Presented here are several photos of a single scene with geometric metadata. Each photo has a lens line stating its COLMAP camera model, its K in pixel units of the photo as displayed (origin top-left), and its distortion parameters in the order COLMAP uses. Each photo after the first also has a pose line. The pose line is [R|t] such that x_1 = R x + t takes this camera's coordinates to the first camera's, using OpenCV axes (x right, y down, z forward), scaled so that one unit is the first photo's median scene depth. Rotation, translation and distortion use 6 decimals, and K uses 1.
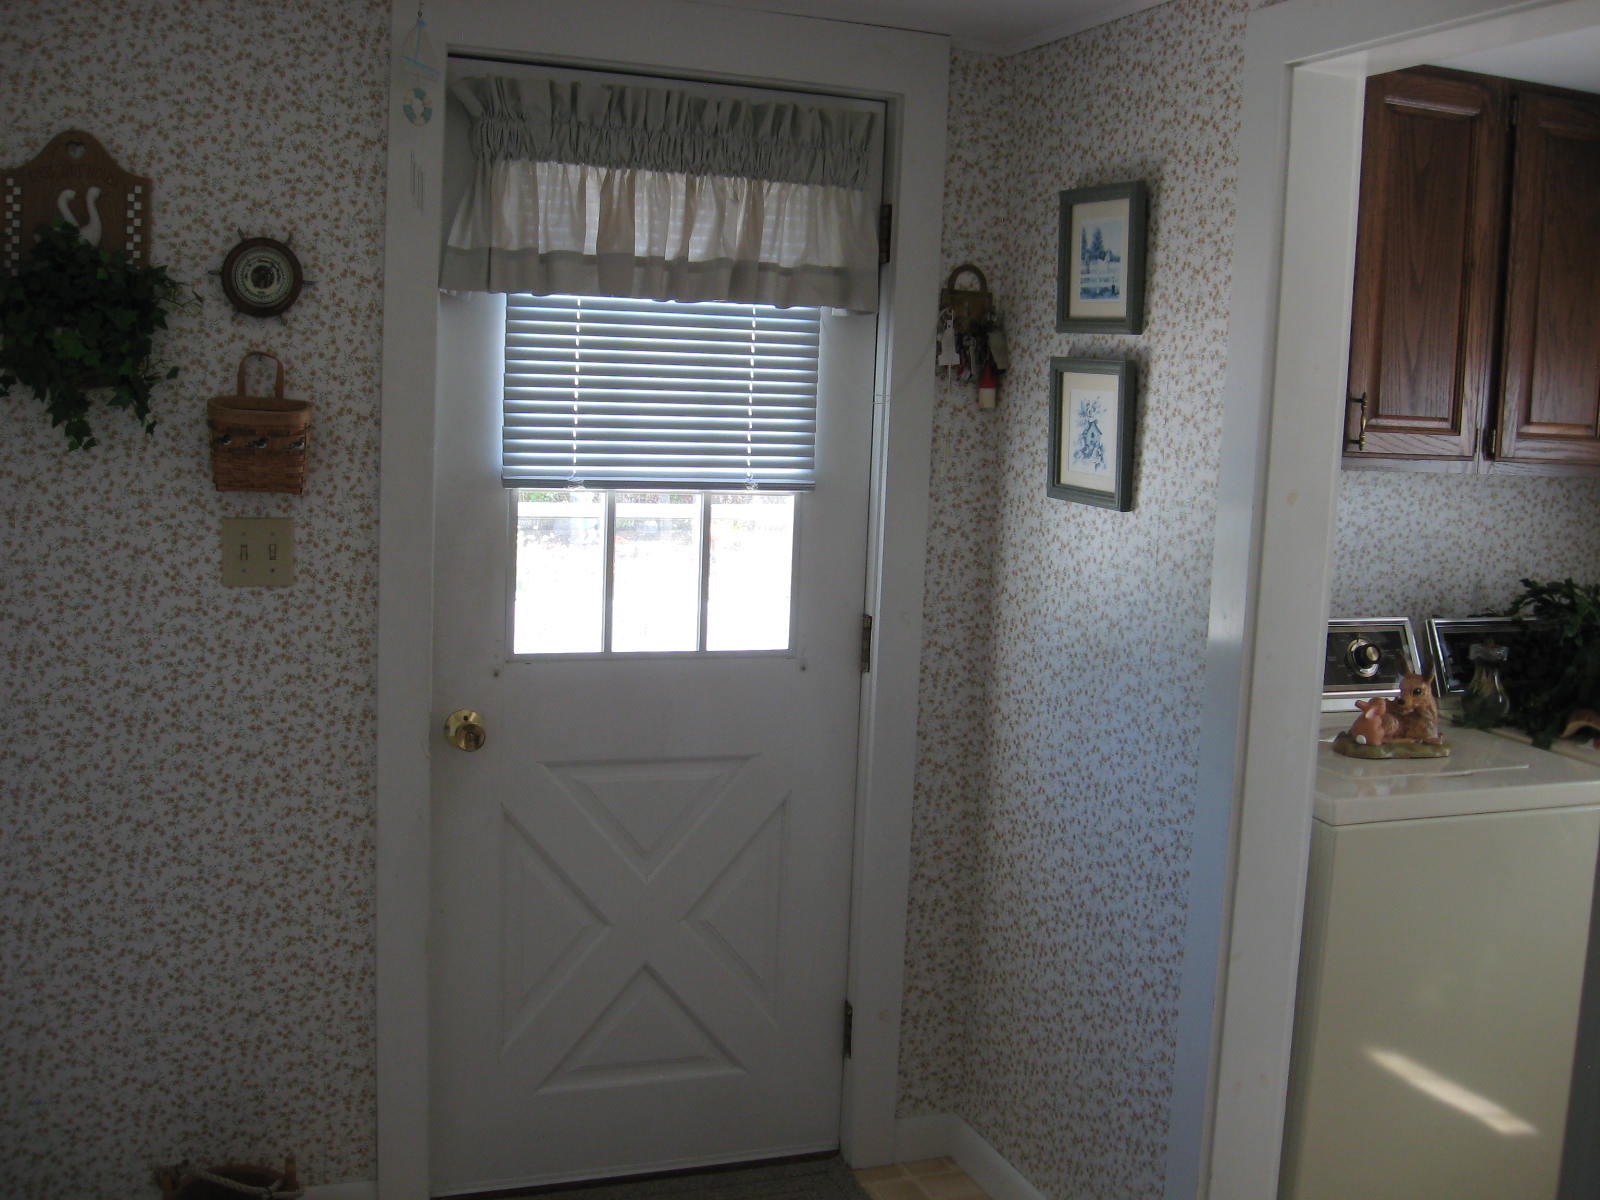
lens RADIAL K [[1677.0, 0, 799.8], [0, 1677.0, 600.7], [0, 0, 1]] dist [-0.102191, 0.000000]
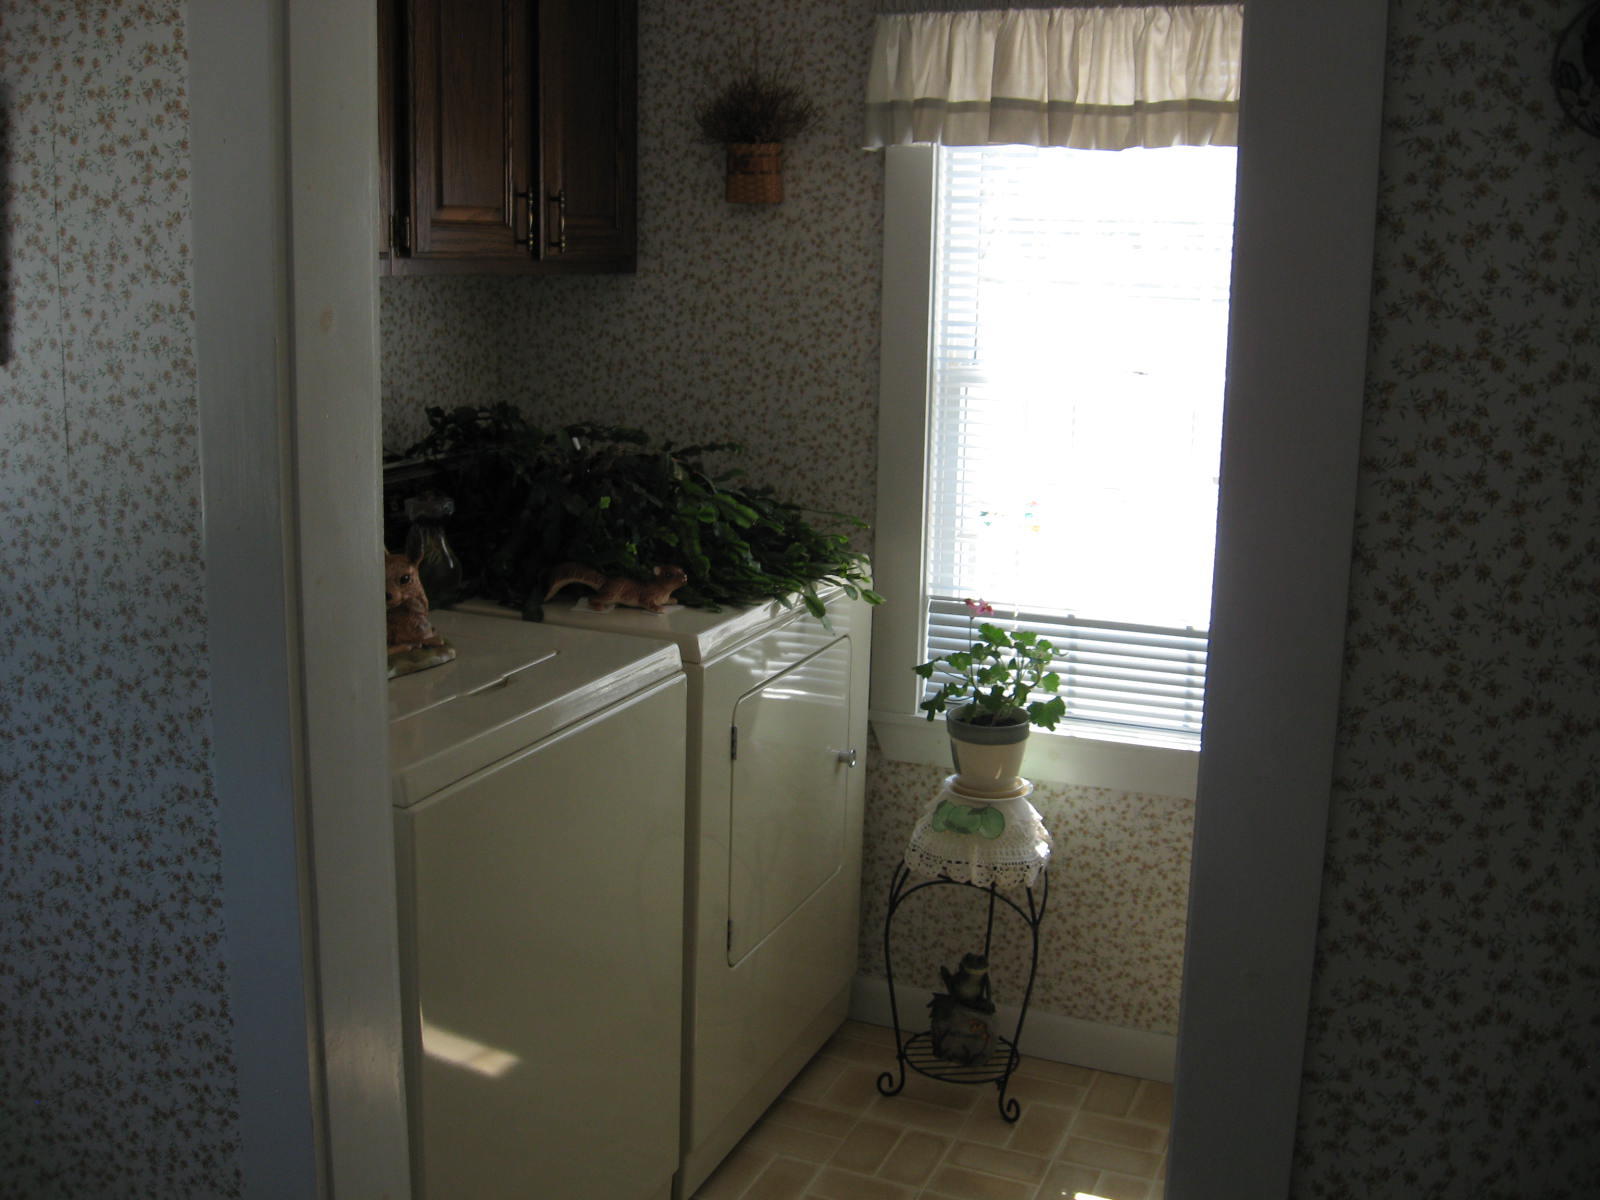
lens RADIAL K [[1677.0, 0, 800.2], [0, 1677.0, 594.2], [0, 0, 1]] dist [-0.102191, 0.000000]
pose [[0.680718, -0.173137, 0.711791, -0.034693], [0.098529, 0.984479, 0.145237, -0.030700], [-0.725889, -0.028733, 0.687211, 0.403012]]
